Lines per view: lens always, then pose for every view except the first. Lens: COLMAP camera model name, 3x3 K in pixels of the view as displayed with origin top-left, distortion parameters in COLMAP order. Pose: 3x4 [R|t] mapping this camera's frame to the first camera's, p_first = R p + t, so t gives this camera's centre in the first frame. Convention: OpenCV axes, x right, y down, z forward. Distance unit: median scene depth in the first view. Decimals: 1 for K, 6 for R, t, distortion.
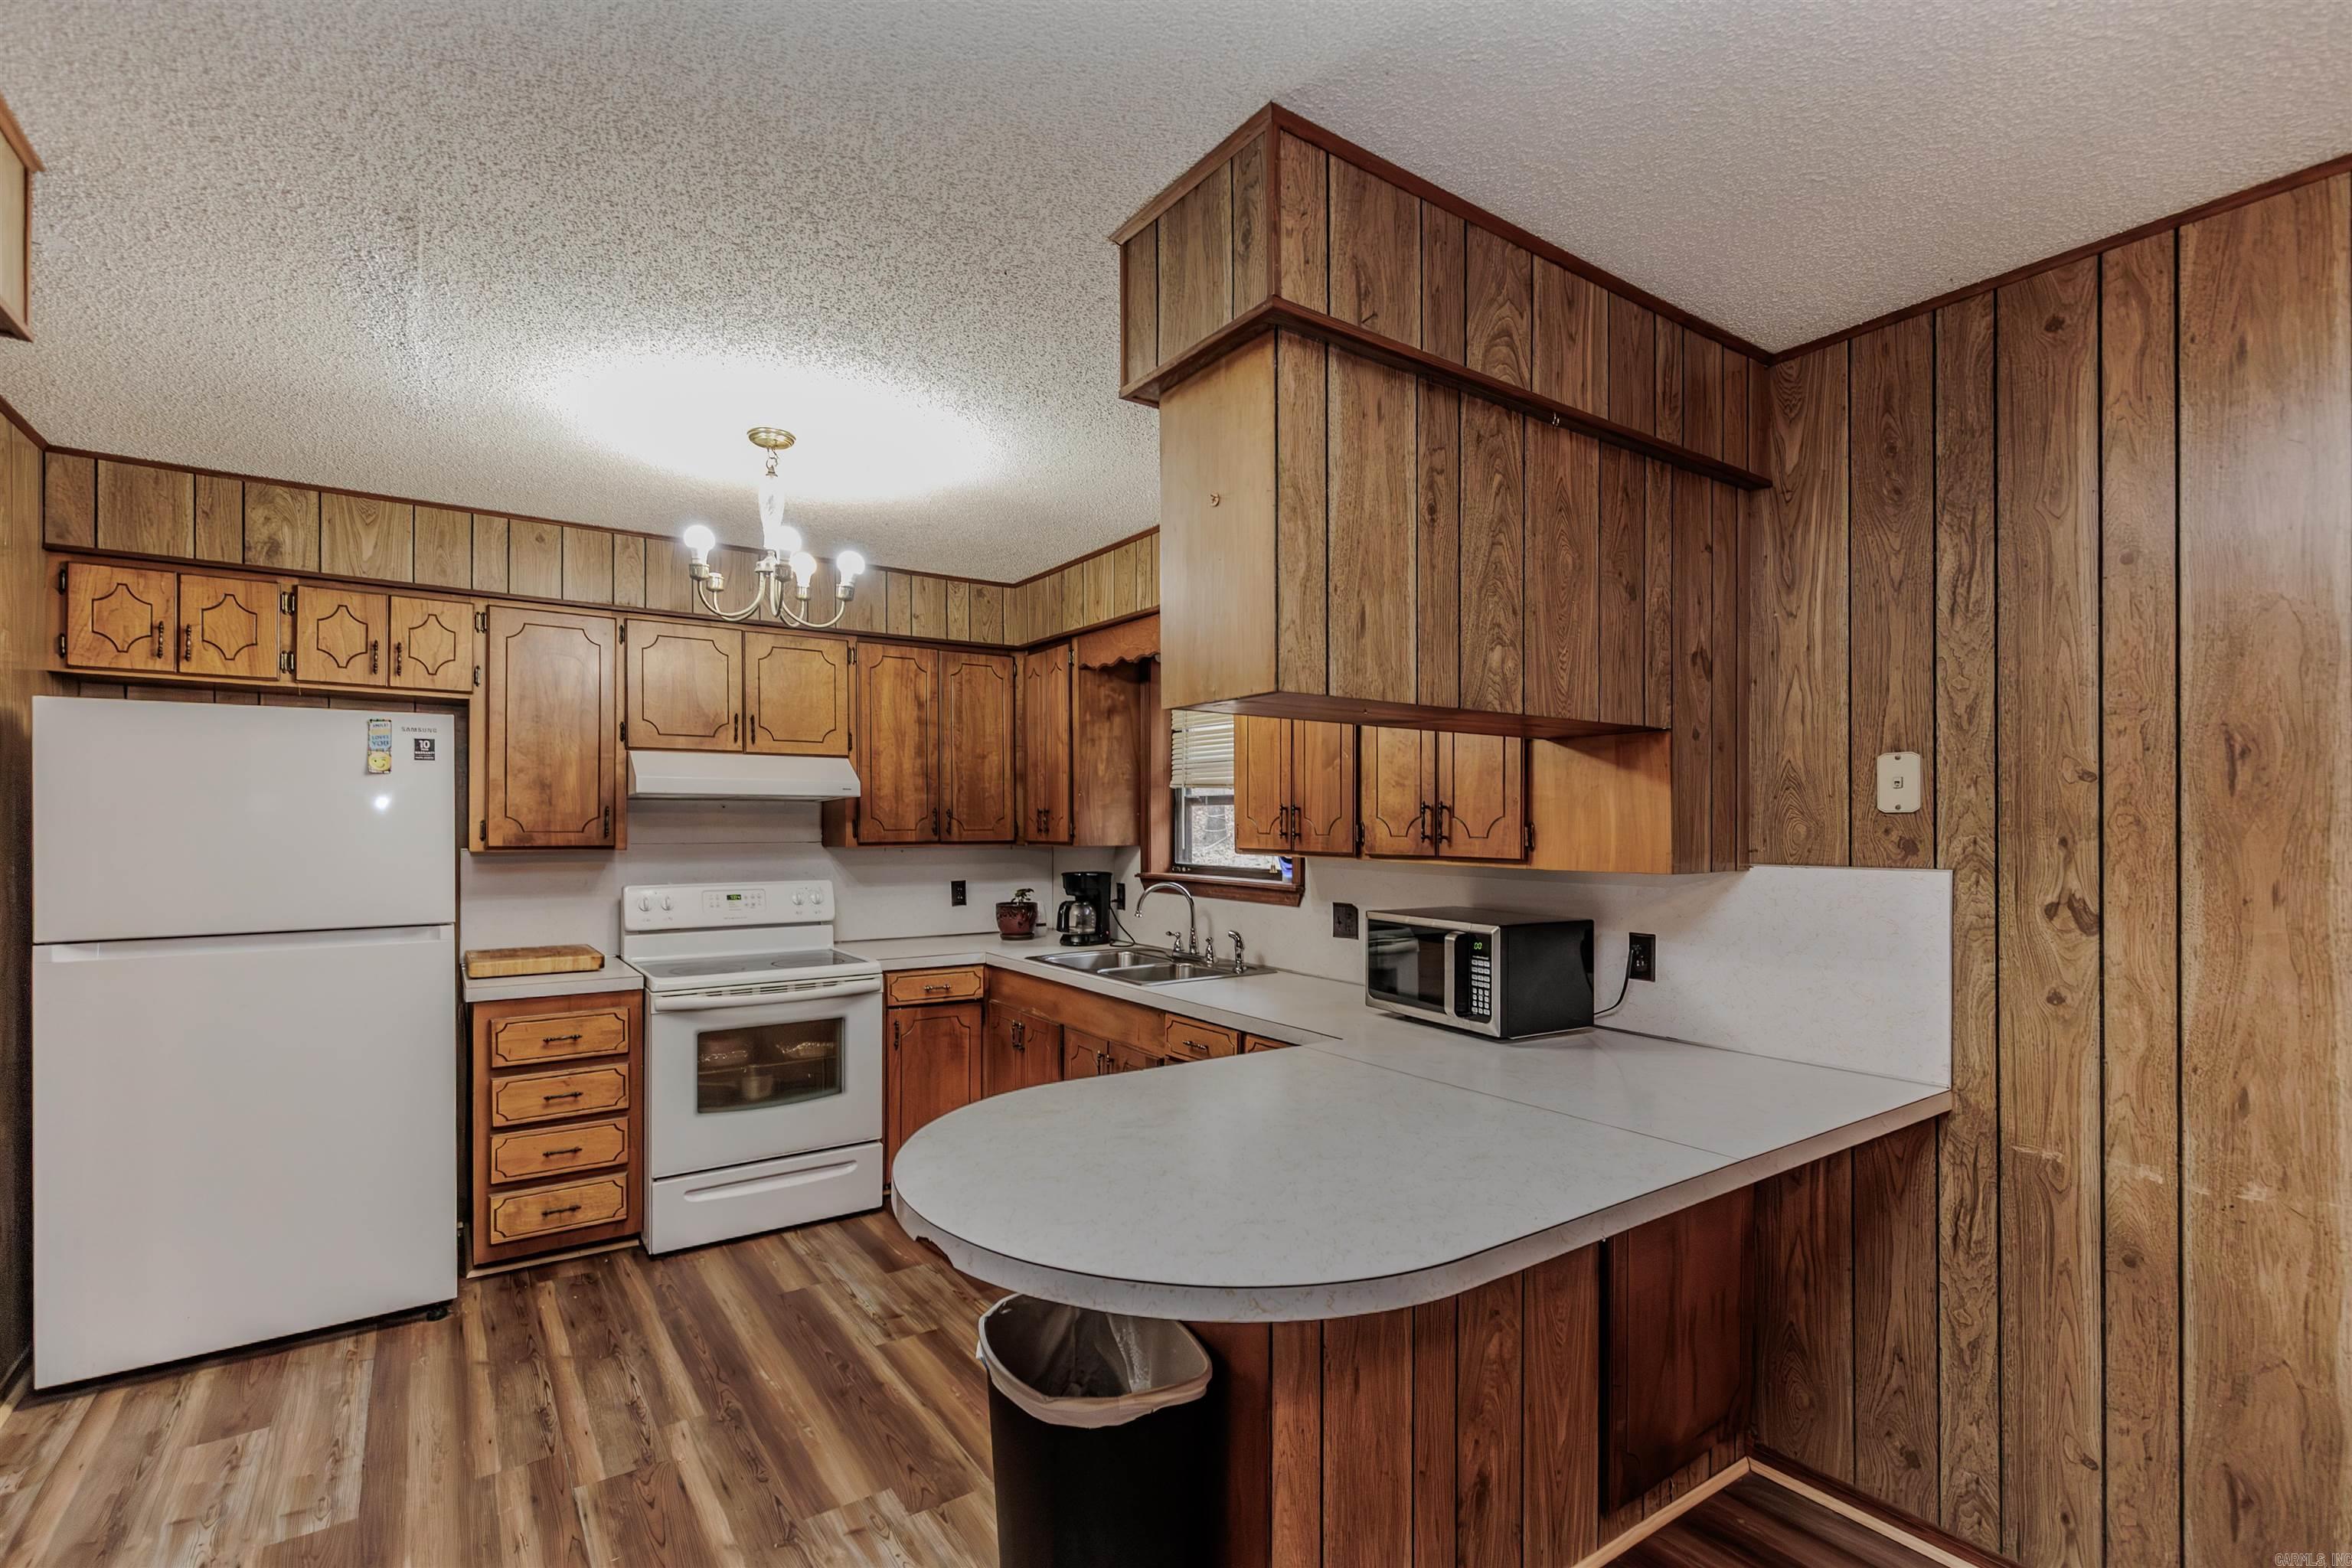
lens RADIAL K [[1066.9, 0, 1180.9], [0, 1066.9, 825.7], [0, 0, 1]] dist [0.001299, -0.000082]
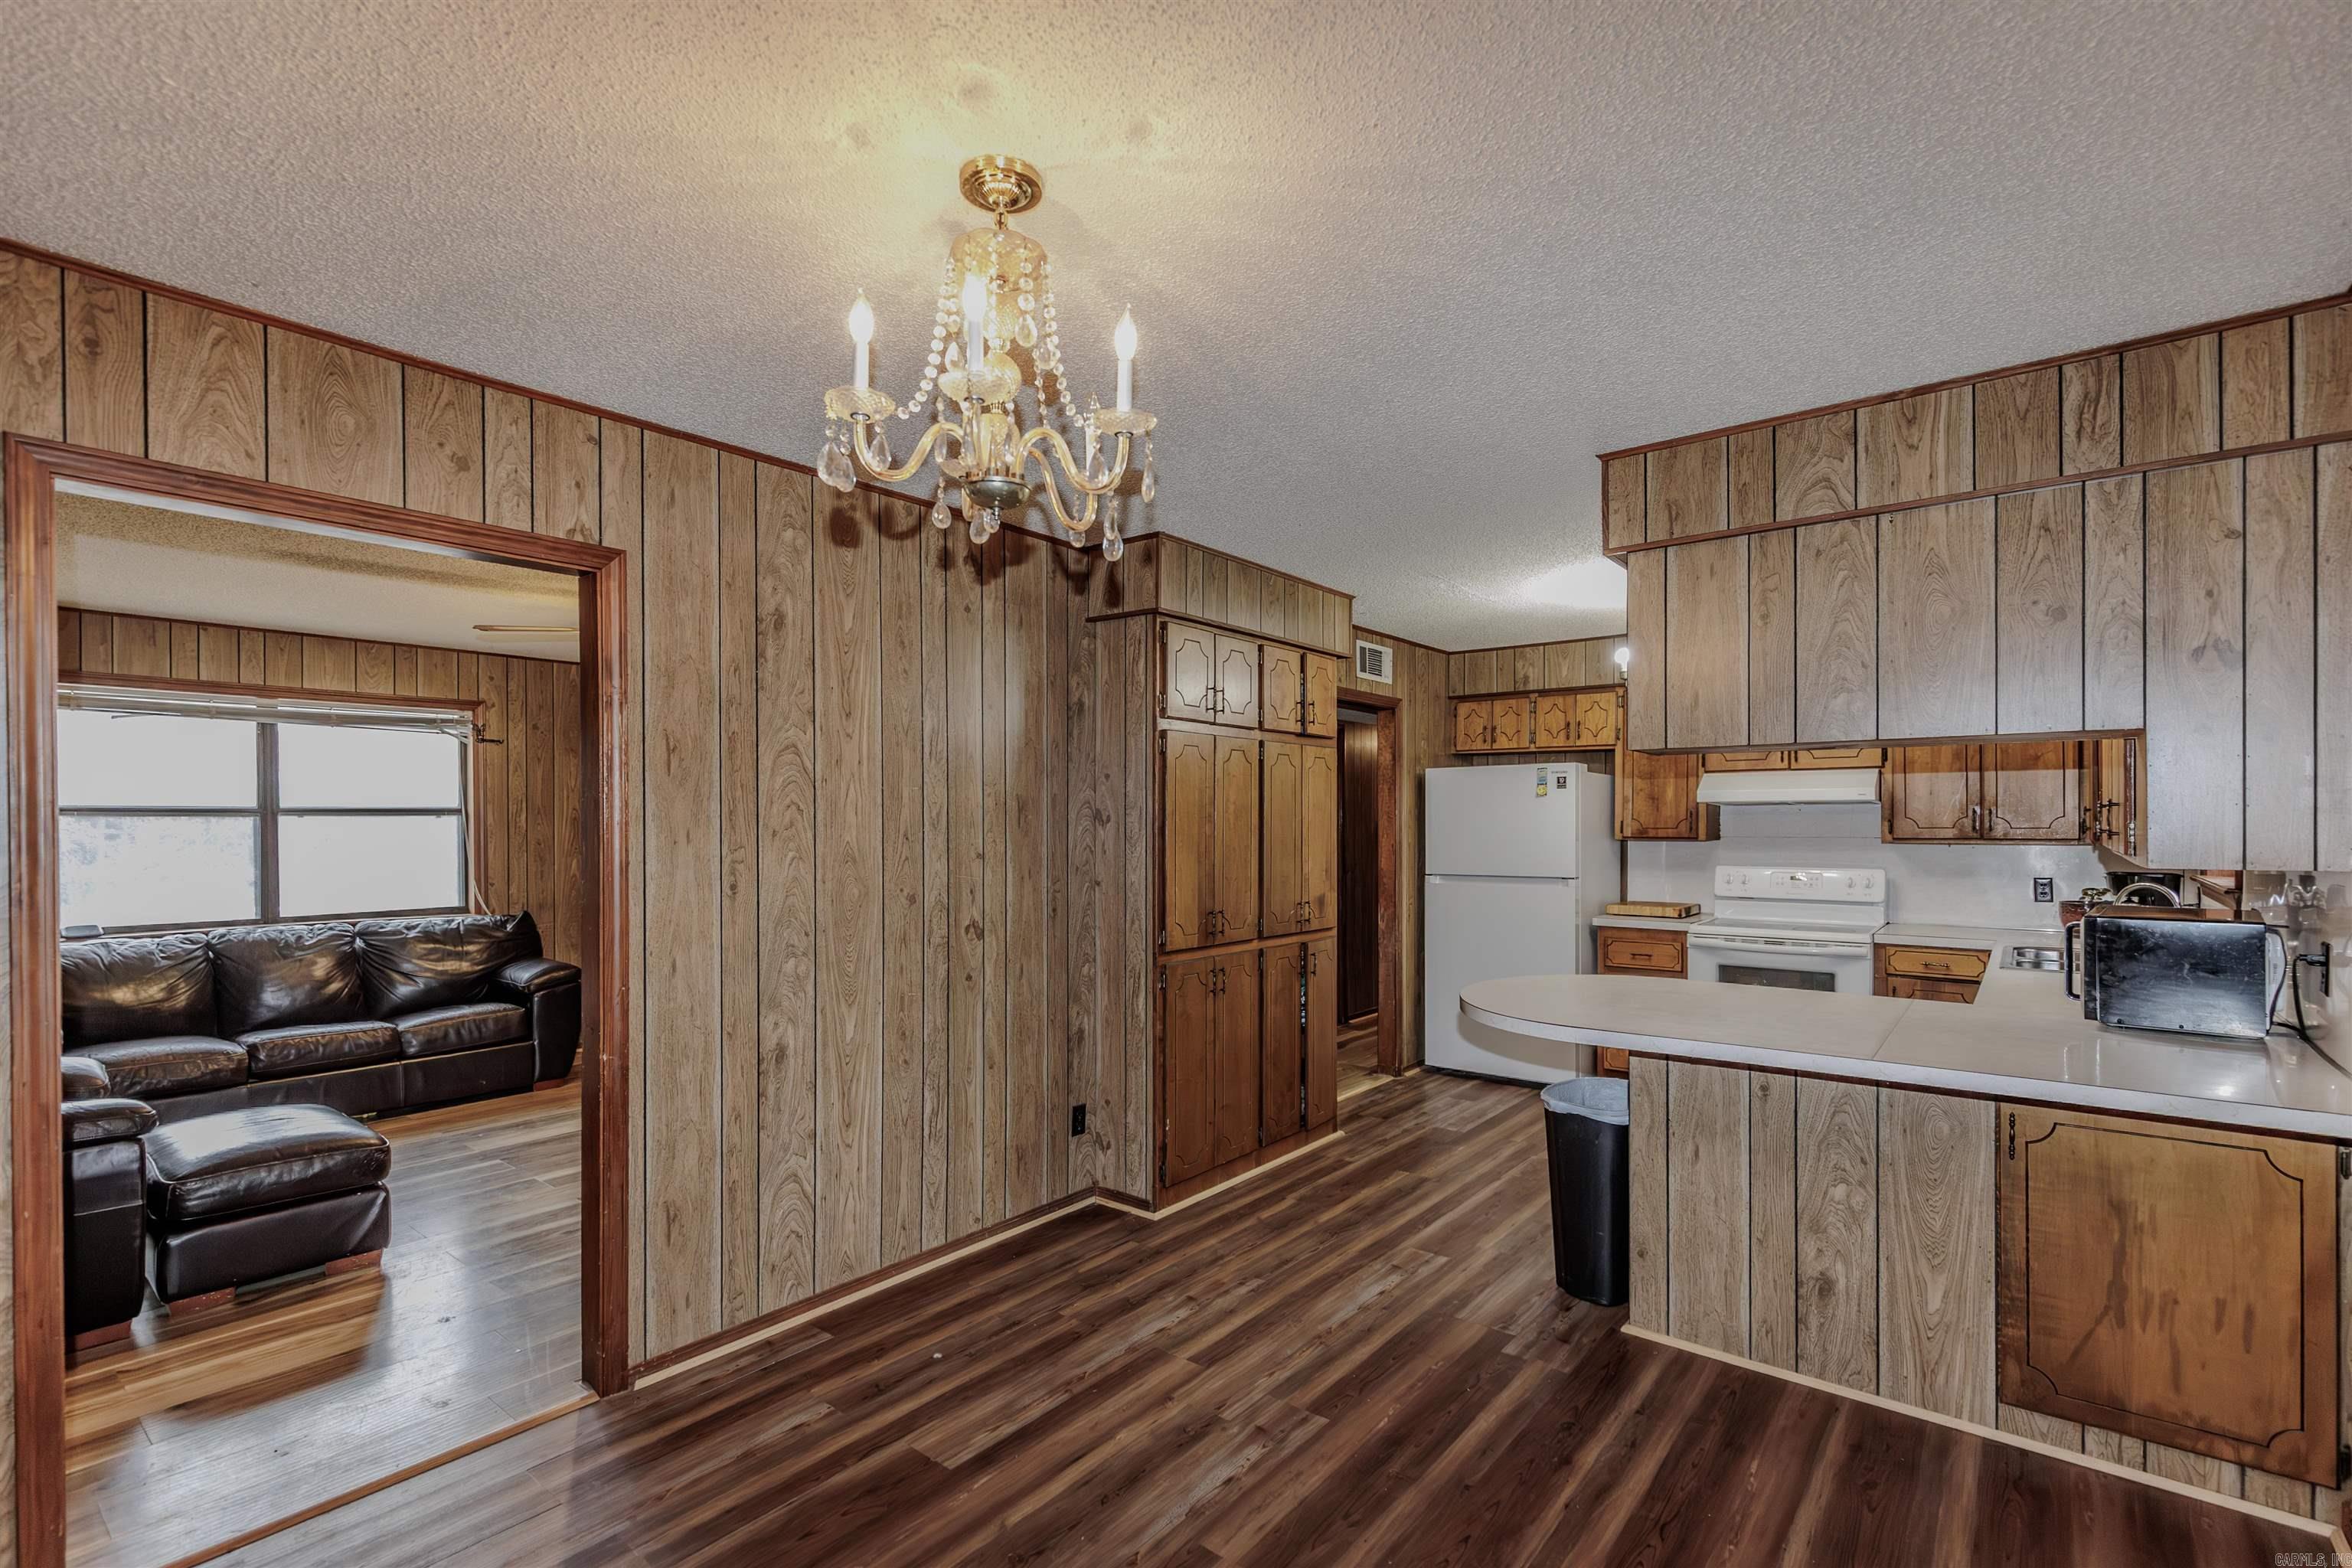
lens RADIAL K [[1066.9, 0, 1180.9], [0, 1066.9, 825.7], [0, 0, 1]] dist [0.001299, -0.000082]
pose [[0.278157, -0.000777, -0.960535, 0.822933], [0.000719, 1.000000, -0.000601, 0.002966], [0.960535, -0.000524, 0.278157, -0.131216]]
